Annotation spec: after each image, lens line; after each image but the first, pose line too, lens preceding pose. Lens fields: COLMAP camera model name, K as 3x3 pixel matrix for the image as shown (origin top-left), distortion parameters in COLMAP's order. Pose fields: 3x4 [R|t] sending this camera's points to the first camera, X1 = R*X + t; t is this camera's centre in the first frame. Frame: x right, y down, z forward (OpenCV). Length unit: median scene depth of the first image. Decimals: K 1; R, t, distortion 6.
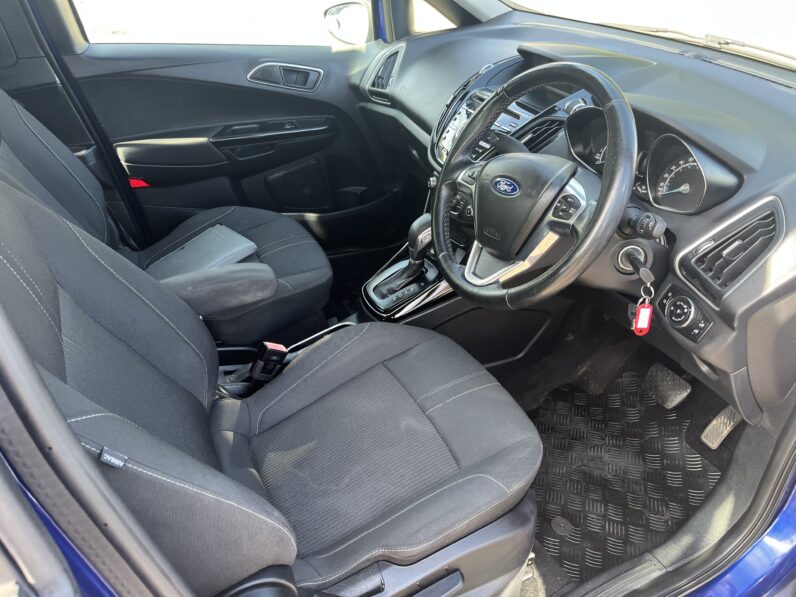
lens RADIAL K [[611.6, 0, 406.0], [0, 611.6, 294.6], [0, 0, 1]] dist [0.051069, -0.059019]
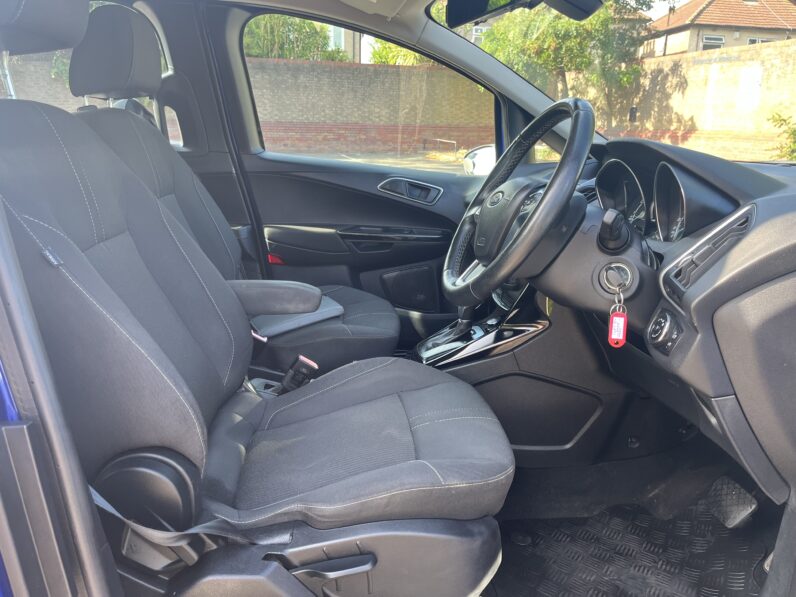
lens RADIAL K [[611.6, 0, 414.4], [0, 611.6, 289.0], [0, 0, 1]] dist [0.051069, -0.059019]
pose [[0.940348, 0.095298, -0.326595, 0.244572], [-0.201502, 0.929485, -0.308957, 0.208834], [0.274122, 0.356337, 0.893242, 0.024476]]
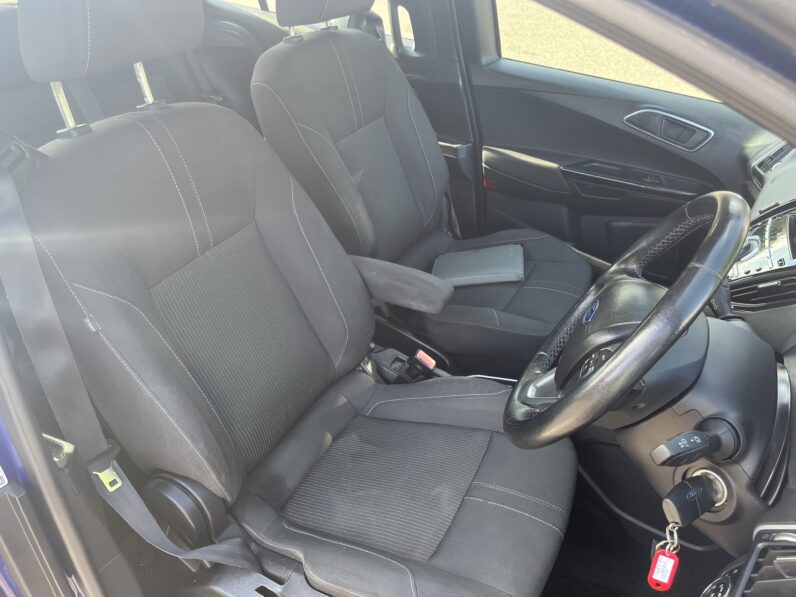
lens RADIAL K [[611.6, 0, 399.3], [0, 611.6, 298.6], [0, 0, 1]] dist [0.051069, -0.059019]
pose [[0.595473, 0.436552, -0.674414, 0.336456], [-0.445570, 0.877993, 0.174915, -0.134664], [0.668491, 0.196341, 0.717335, 0.152330]]
